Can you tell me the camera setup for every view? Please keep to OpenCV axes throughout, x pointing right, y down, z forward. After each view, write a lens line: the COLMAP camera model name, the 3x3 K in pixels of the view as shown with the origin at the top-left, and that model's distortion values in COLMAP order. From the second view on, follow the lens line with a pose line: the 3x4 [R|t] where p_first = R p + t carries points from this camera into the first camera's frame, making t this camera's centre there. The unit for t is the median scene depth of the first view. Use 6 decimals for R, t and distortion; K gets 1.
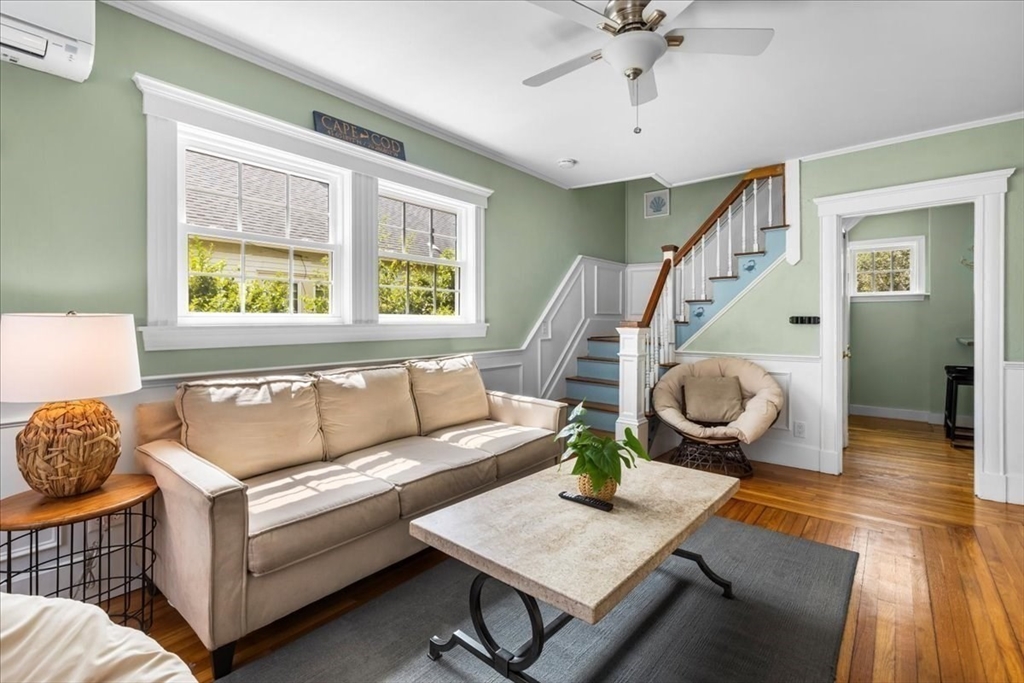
lens RADIAL K [[460.7, 0, 519.6], [0, 460.7, 322.8], [0, 0, 1]] dist [-0.001801, -0.000730]
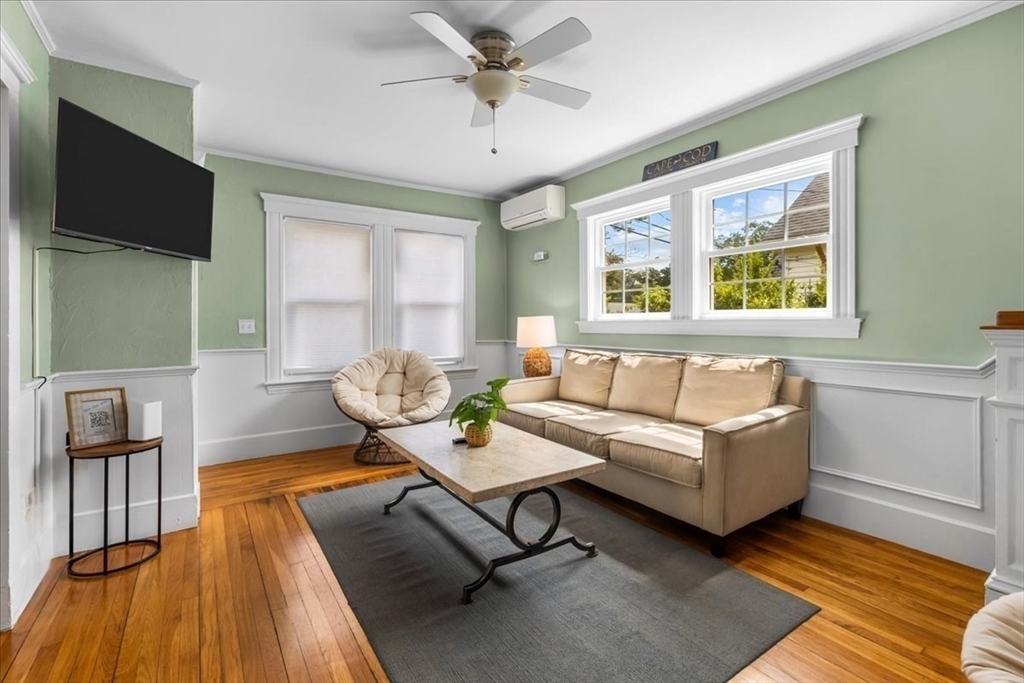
lens RADIAL K [[460.7, 0, 519.6], [0, 460.7, 322.8], [0, 0, 1]] dist [-0.001801, -0.000730]
pose [[-0.269929, 0.005050, -0.962867, 0.908010], [0.002946, 0.999986, 0.004418, 0.003957], [0.962876, -0.001644, -0.269940, 0.921073]]
